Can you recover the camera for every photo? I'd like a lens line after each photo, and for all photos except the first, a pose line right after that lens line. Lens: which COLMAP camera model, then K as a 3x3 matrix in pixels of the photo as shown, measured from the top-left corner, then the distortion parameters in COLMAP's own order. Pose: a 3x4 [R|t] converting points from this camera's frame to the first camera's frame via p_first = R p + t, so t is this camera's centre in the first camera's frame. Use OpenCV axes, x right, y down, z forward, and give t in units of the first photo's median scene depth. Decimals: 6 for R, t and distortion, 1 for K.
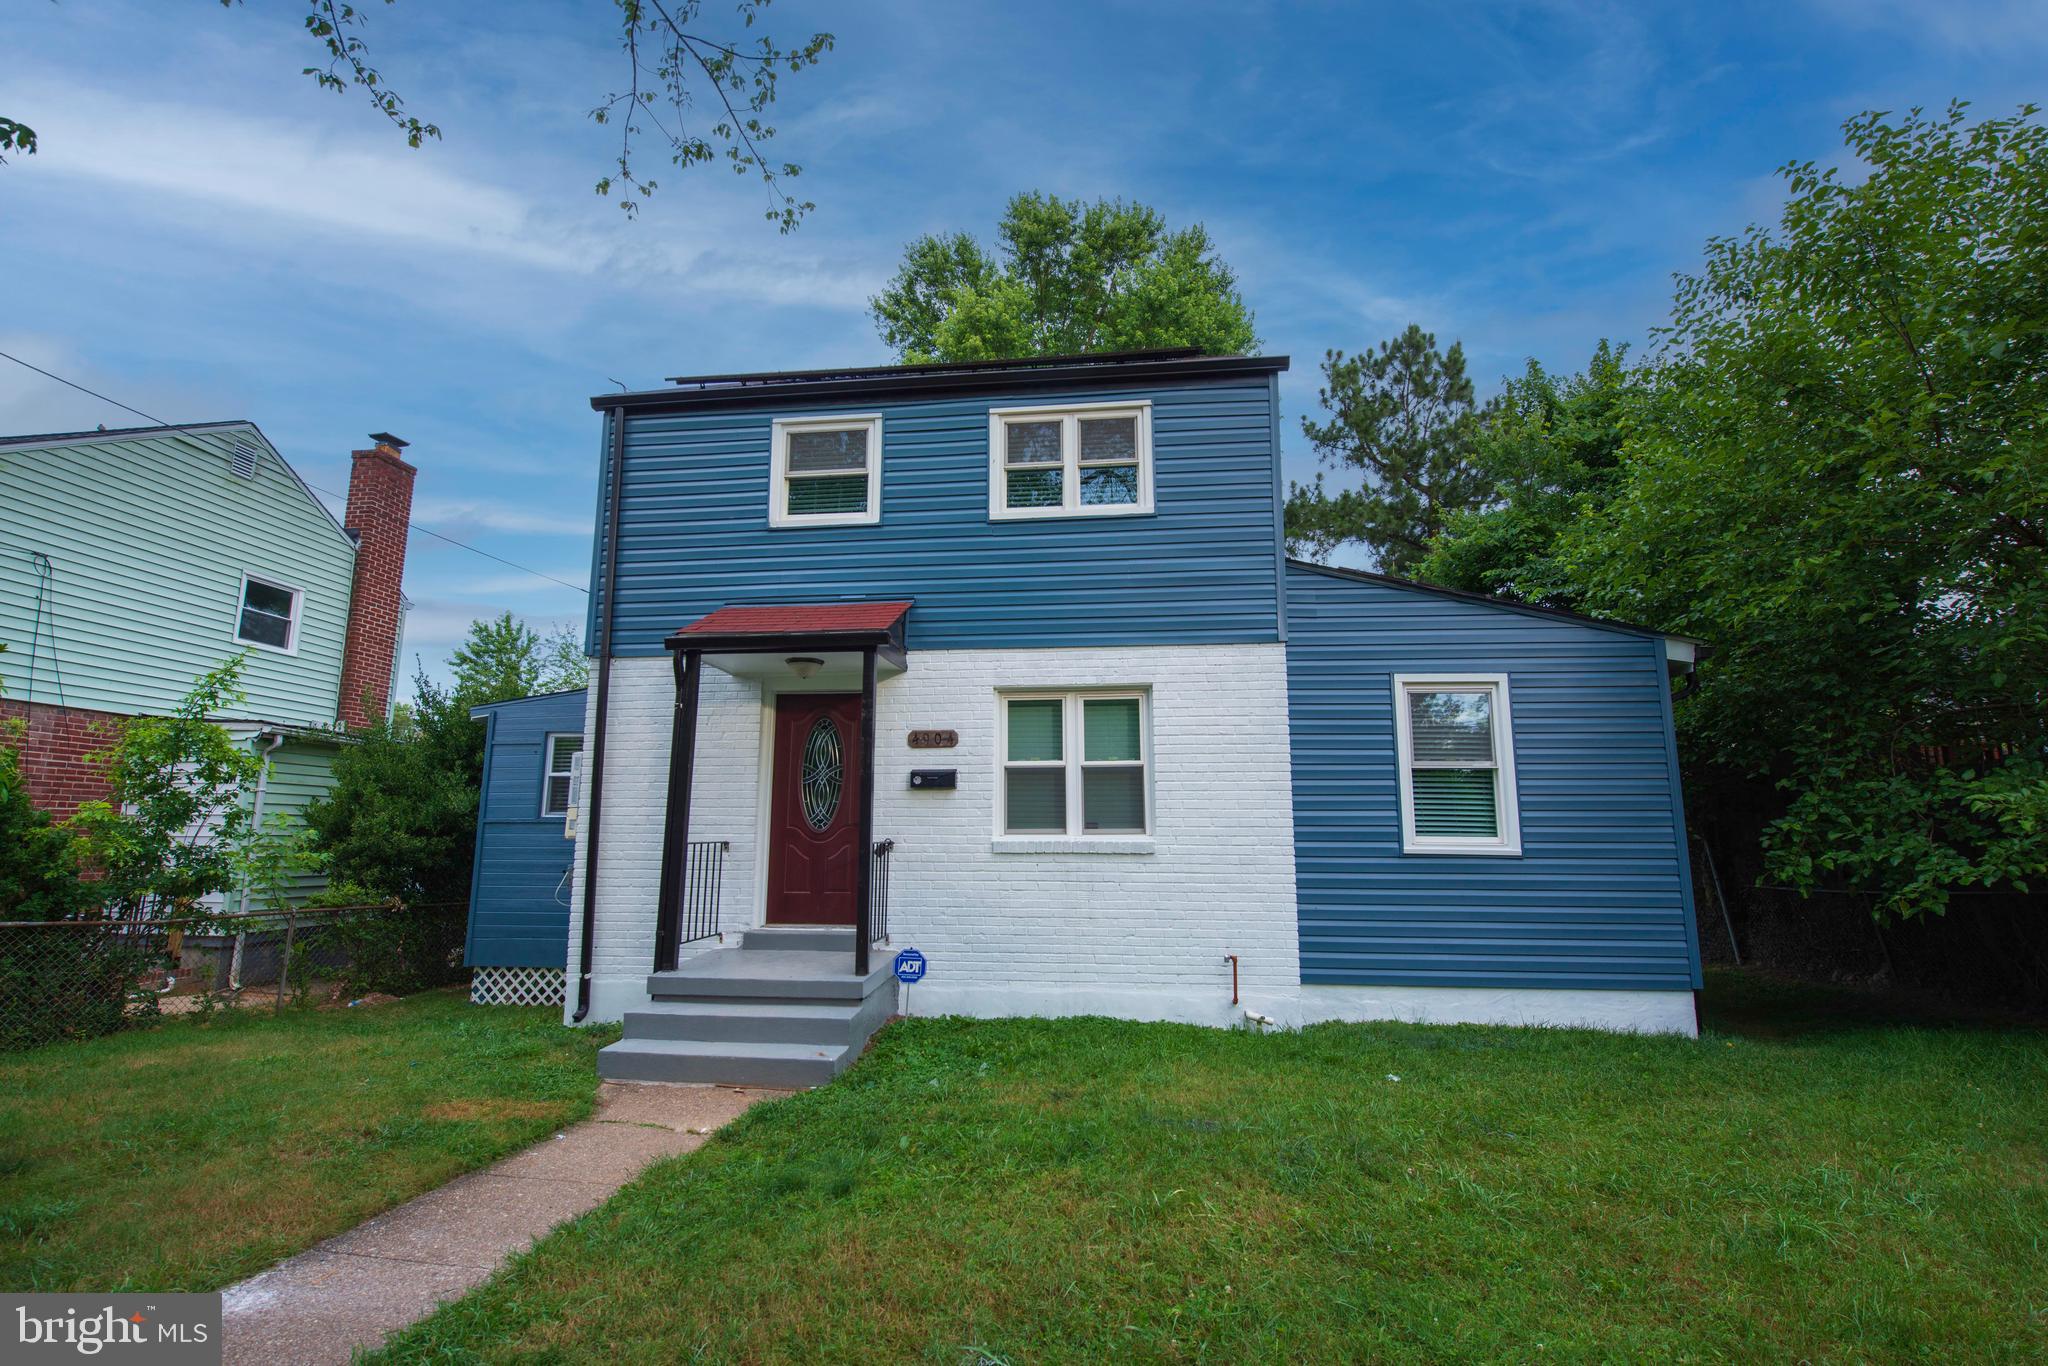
lens RADIAL K [[979.5, 0, 1024.0], [0, 979.5, 683.0], [0, 0, 1]] dist [-0.002607, -0.000186]
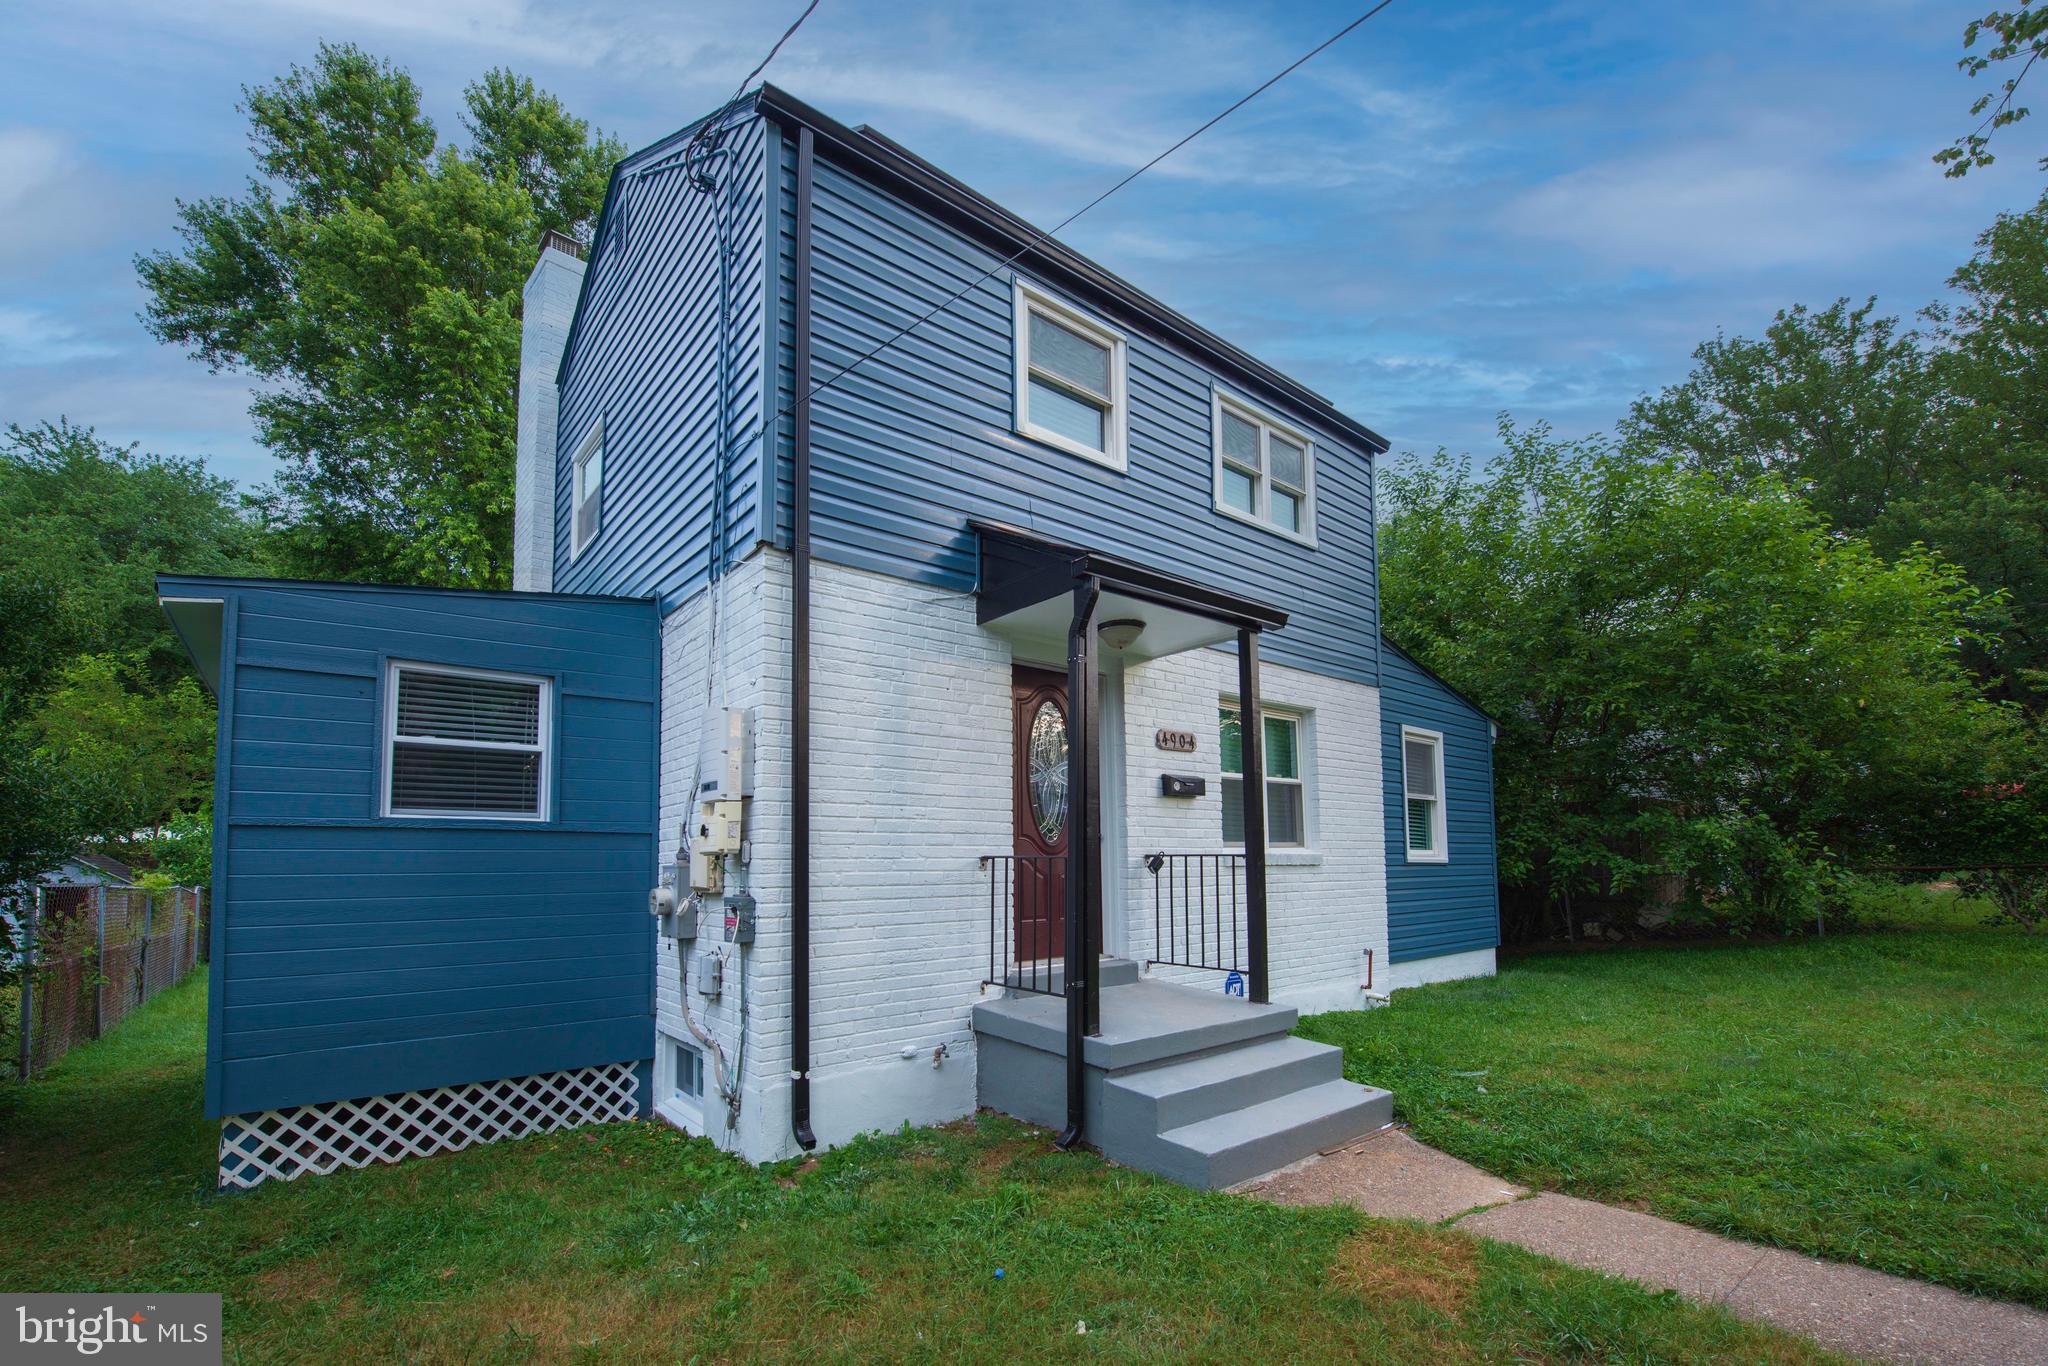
lens RADIAL K [[857.9, 0, 1023.1], [0, 857.9, 815.5], [0, 0, 1]] dist [-0.017413, -0.000305]
pose [[0.689025, 0.029495, 0.724137, -0.745353], [-0.105510, 0.992609, 0.059964, 0.091616], [-0.717016, -0.117721, 0.687044, 0.553353]]
